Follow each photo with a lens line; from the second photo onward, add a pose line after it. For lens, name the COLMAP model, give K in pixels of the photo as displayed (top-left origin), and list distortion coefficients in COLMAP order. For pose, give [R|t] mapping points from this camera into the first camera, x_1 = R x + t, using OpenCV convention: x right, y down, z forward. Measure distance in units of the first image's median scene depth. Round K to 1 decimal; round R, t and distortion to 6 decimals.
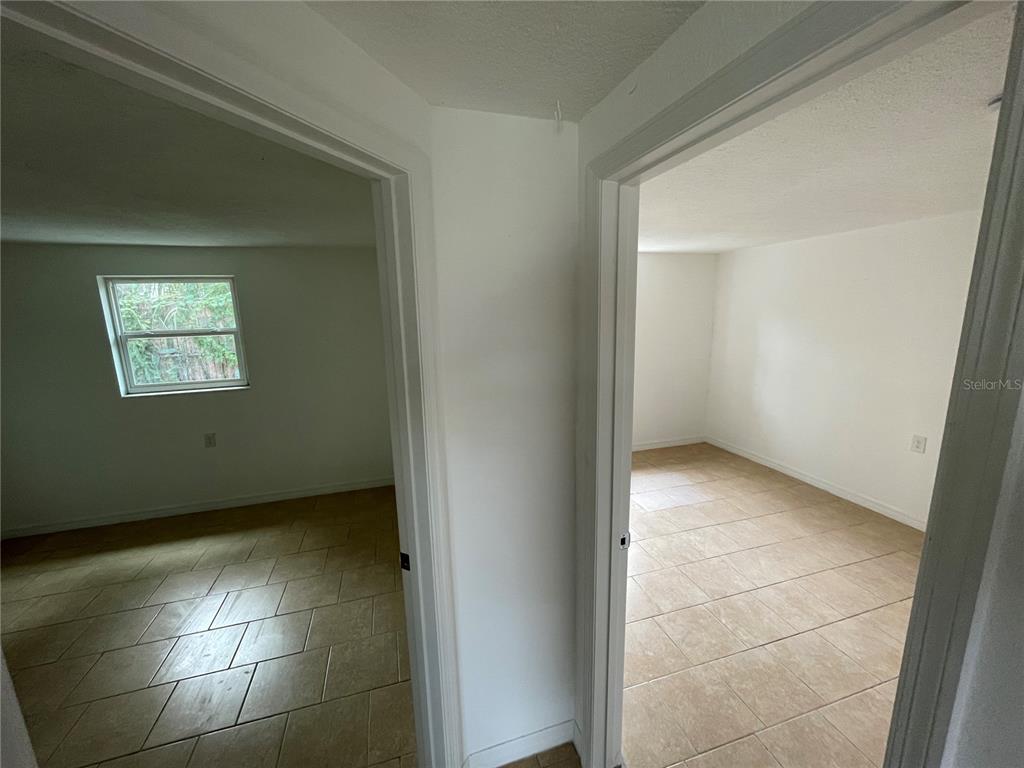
lens RADIAL K [[414.9, 0, 510.3], [0, 414.9, 385.1], [0, 0, 1]] dist [-0.004834, -0.000990]
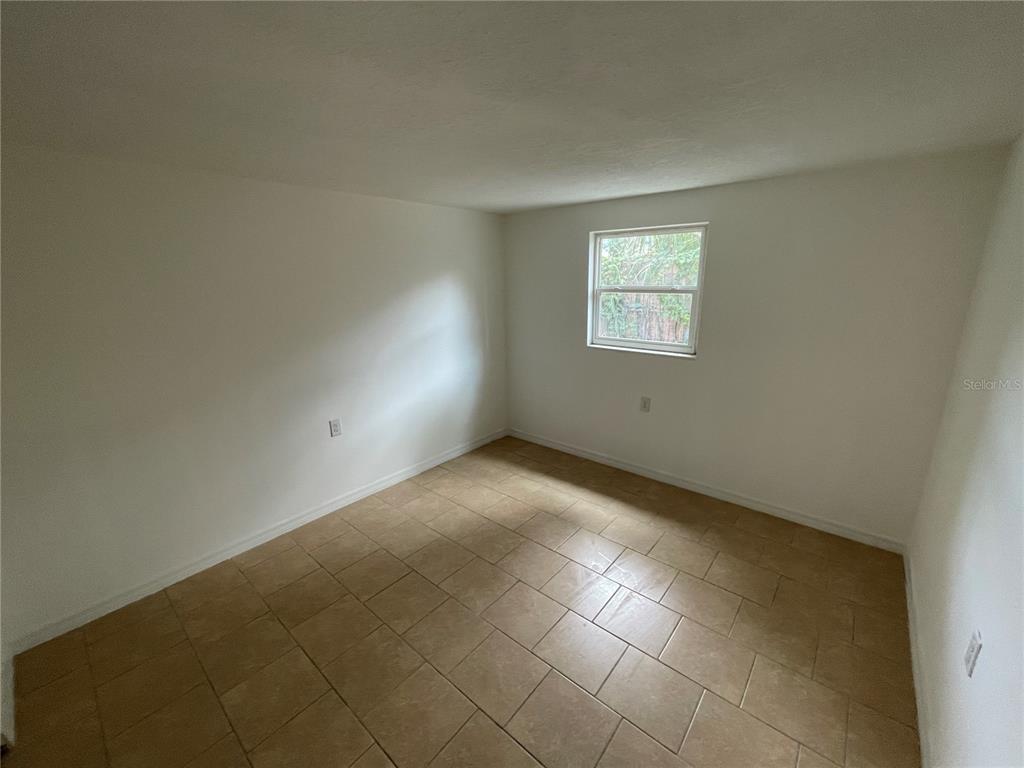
lens RADIAL K [[414.9, 0, 515.3], [0, 414.9, 380.4], [0, 0, 1]] dist [-0.004834, -0.000990]
pose [[0.551581, 0.222789, -0.803818, -0.103993], [-0.156483, 0.974199, 0.162633, -0.022352], [0.819311, 0.036078, 0.572213, 0.157931]]
